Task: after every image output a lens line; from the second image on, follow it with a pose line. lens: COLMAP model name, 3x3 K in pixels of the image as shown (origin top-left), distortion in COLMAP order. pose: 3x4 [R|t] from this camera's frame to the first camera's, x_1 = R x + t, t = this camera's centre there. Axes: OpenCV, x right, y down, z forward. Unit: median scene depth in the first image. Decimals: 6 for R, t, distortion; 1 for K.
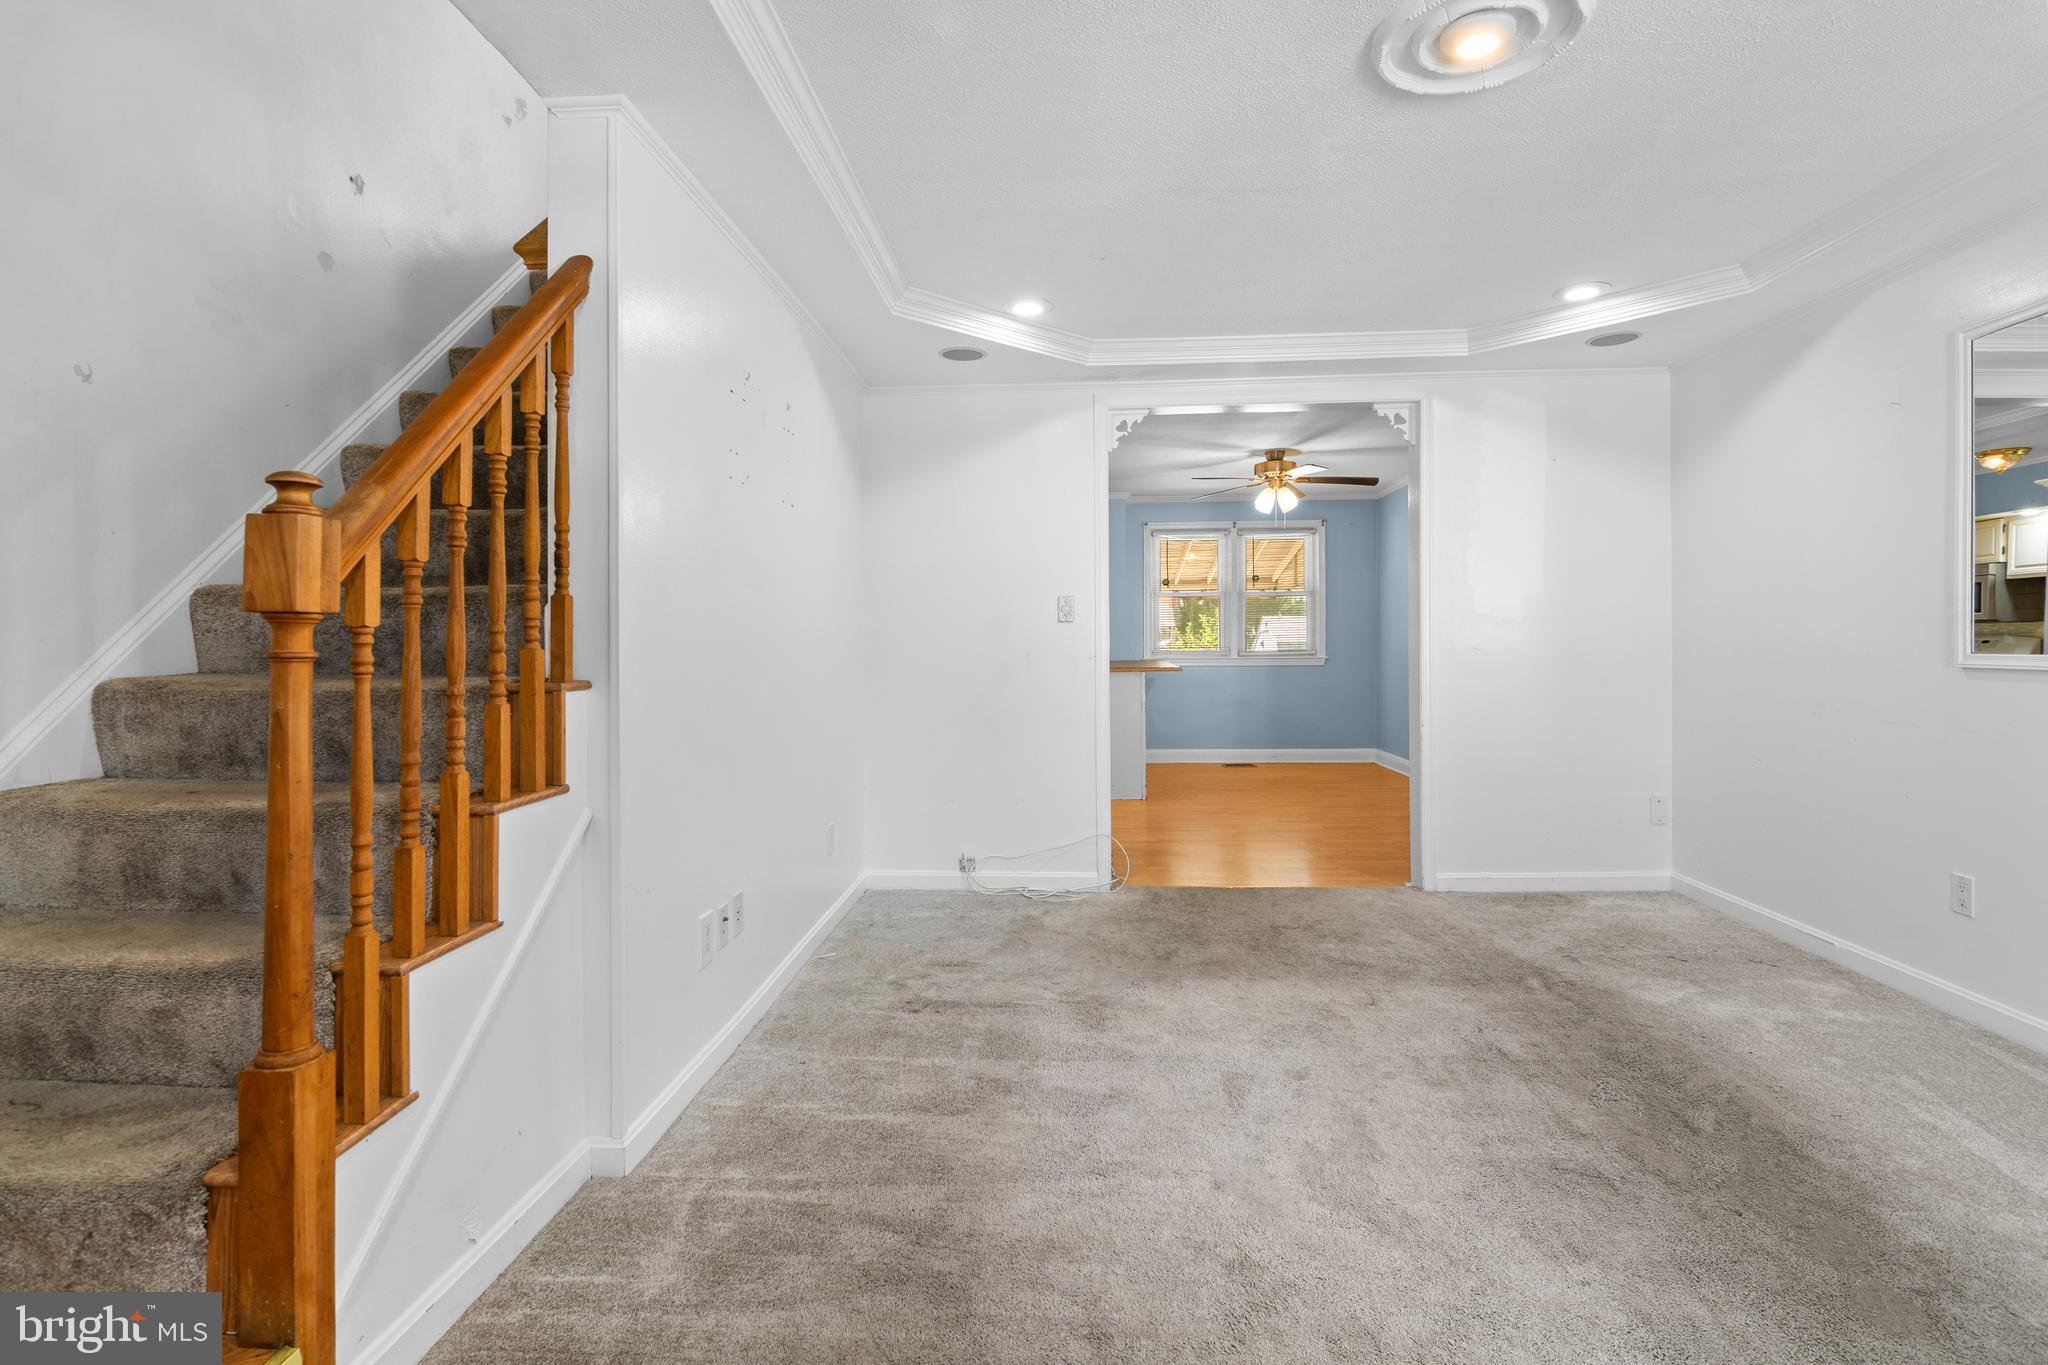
lens RADIAL K [[1009.4, 0, 1022.9], [0, 1009.4, 642.4], [0, 0, 1]] dist [-0.002308, -0.005815]
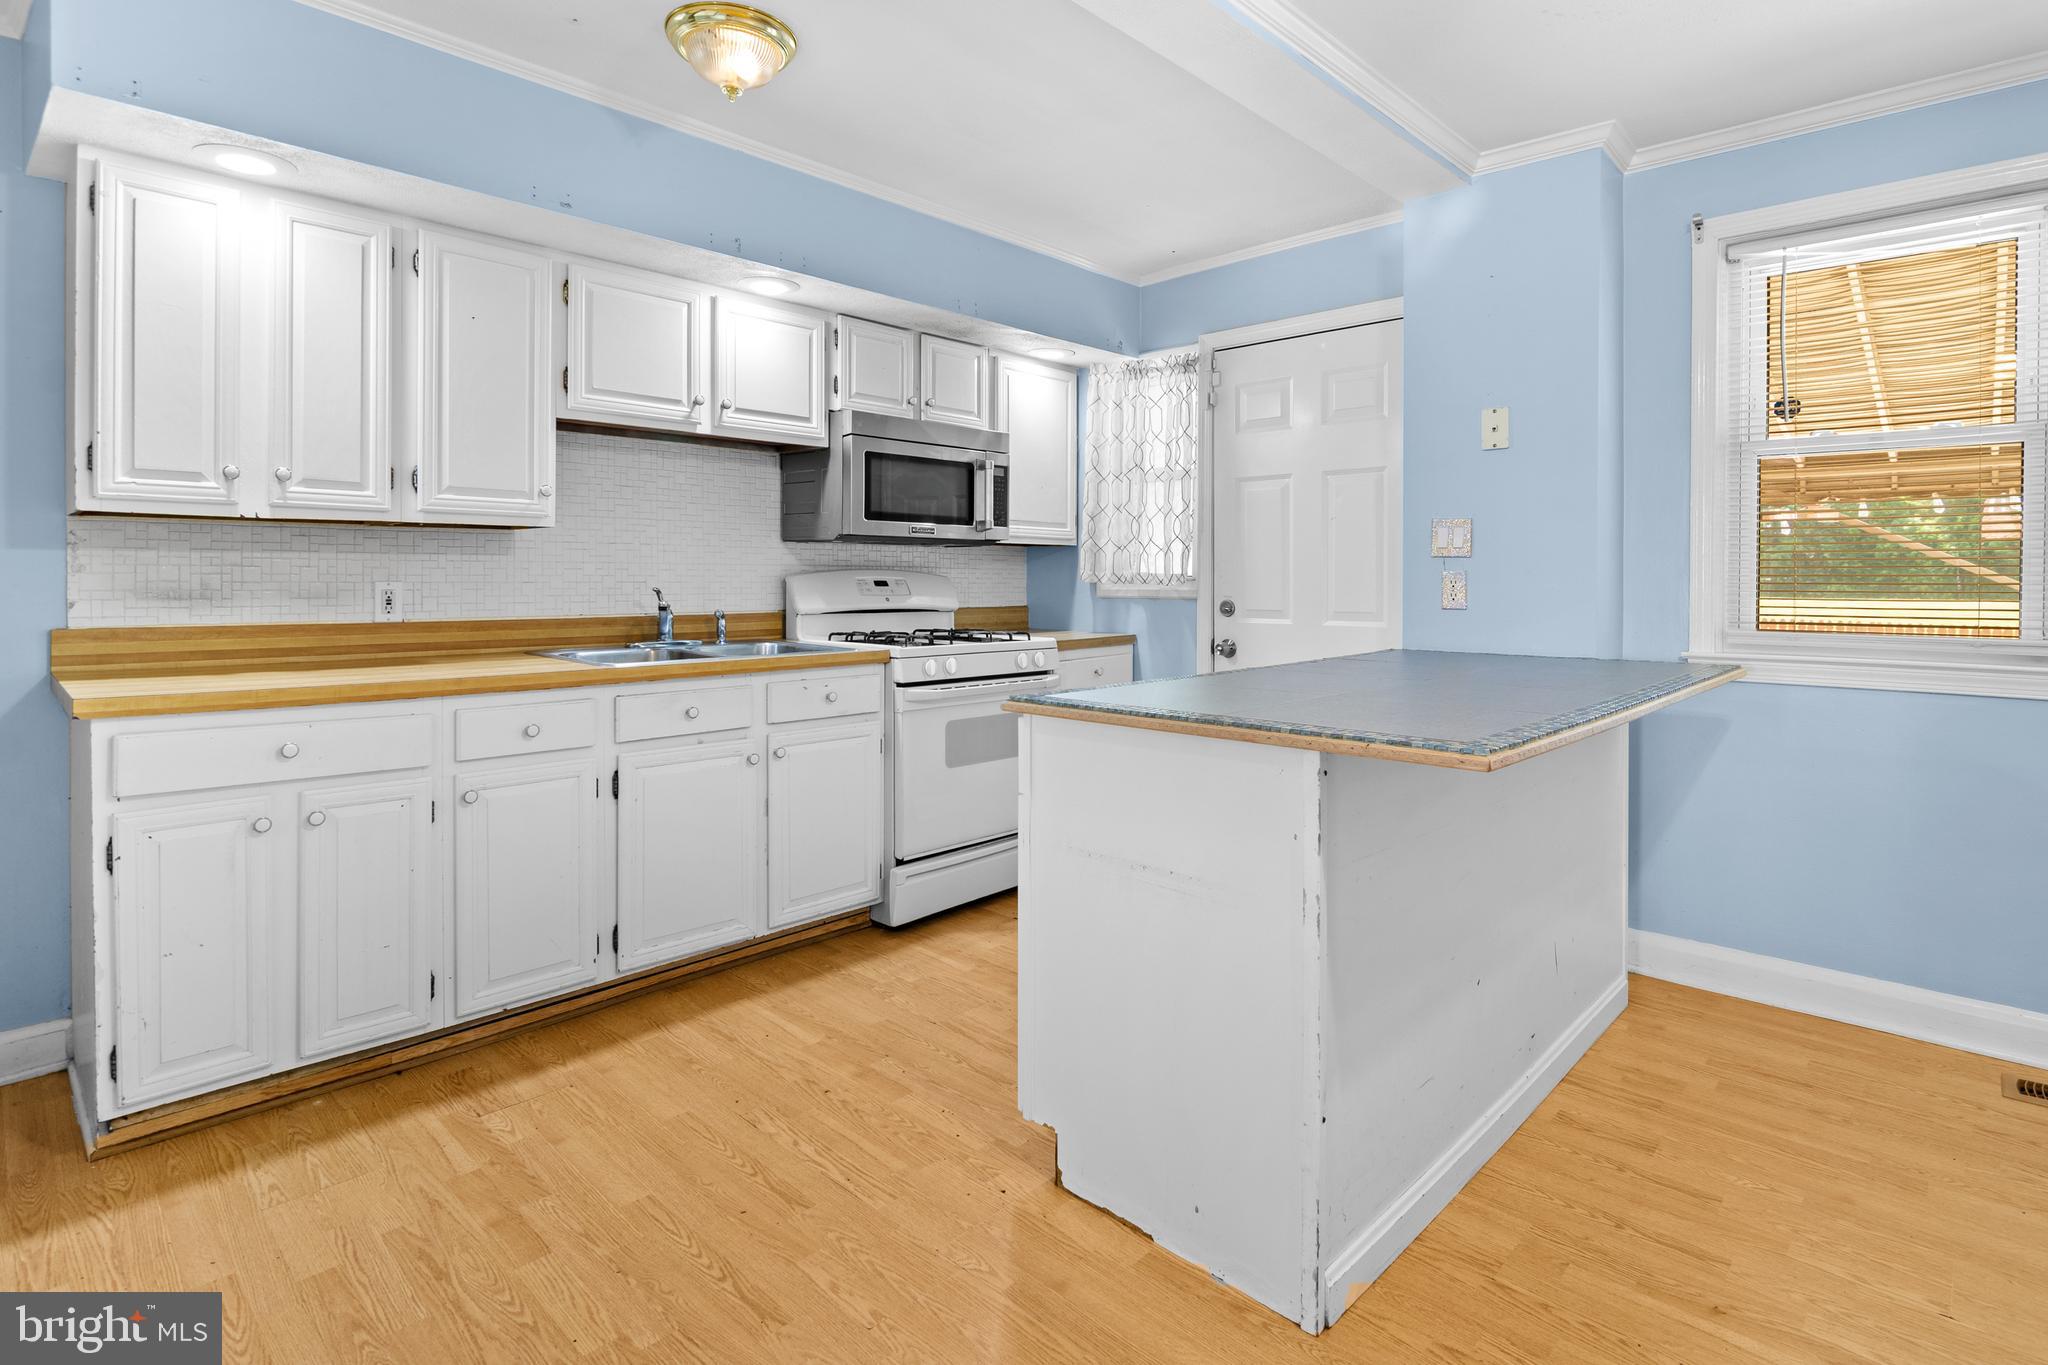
lens RADIAL K [[1024.4, 0, 1029.8], [0, 1024.4, 584.4], [0, 0, 1]] dist [-0.001479, -0.007203]
pose [[0.762098, 0.014878, -0.647290, 0.427987], [-0.013118, 0.999886, 0.007537, -0.013677], [0.647328, 0.002747, 0.762206, 1.572889]]
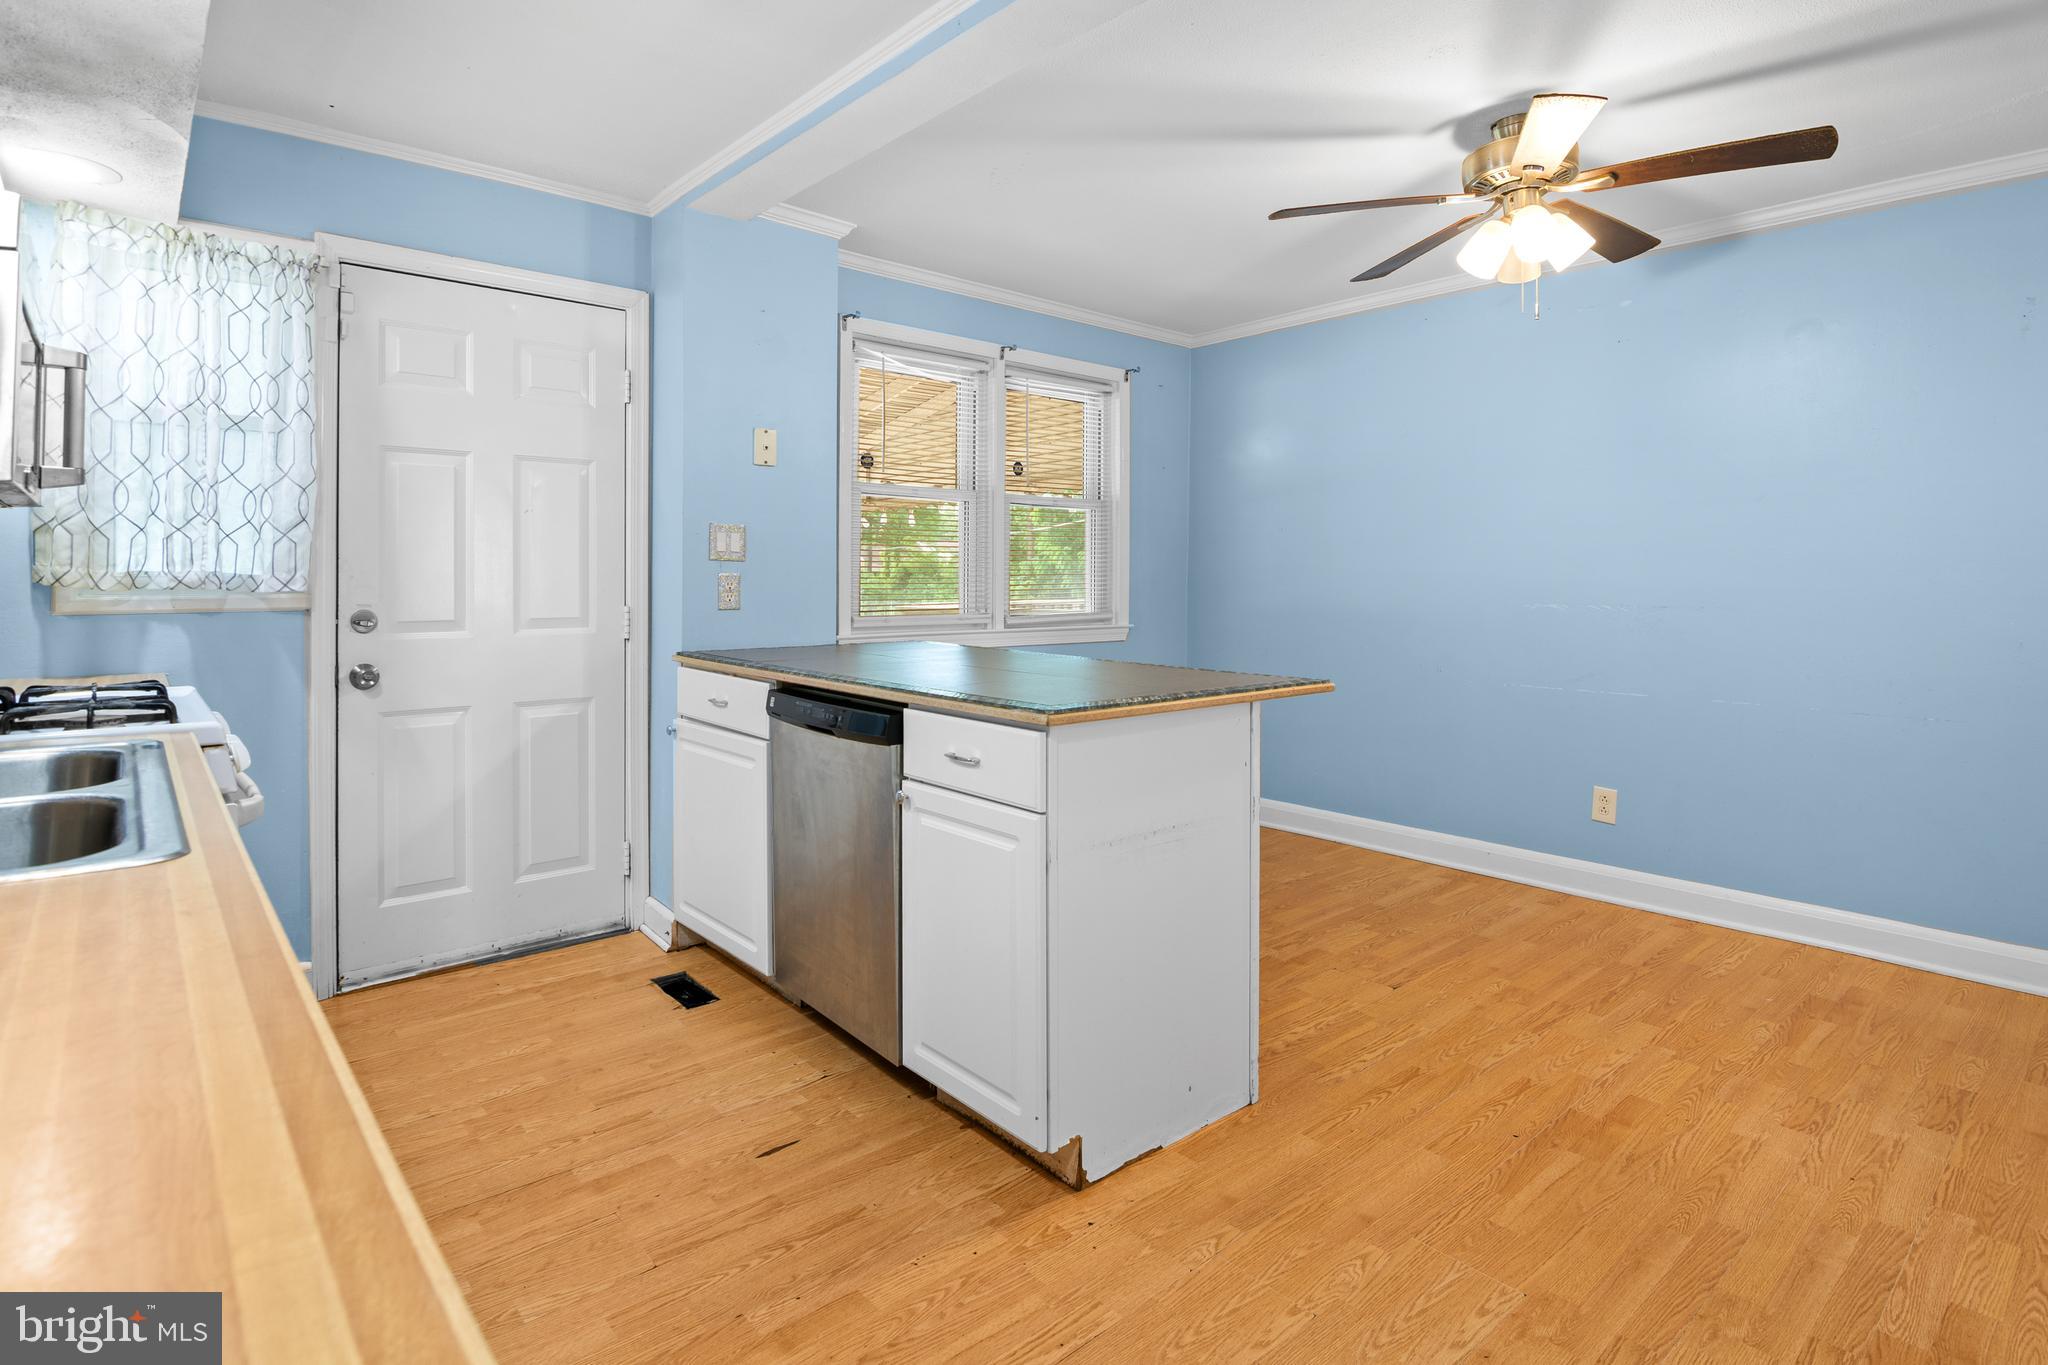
lens RADIAL K [[1033.0, 0, 991.3], [0, 1033.0, 570.2], [0, 0, 1]] dist [-0.004902, -0.000934]
pose [[0.725452, 0.015505, 0.688098, -0.326749], [-0.004343, 0.999829, -0.017951, -0.010650], [-0.688259, 0.010034, 0.725396, 1.628376]]
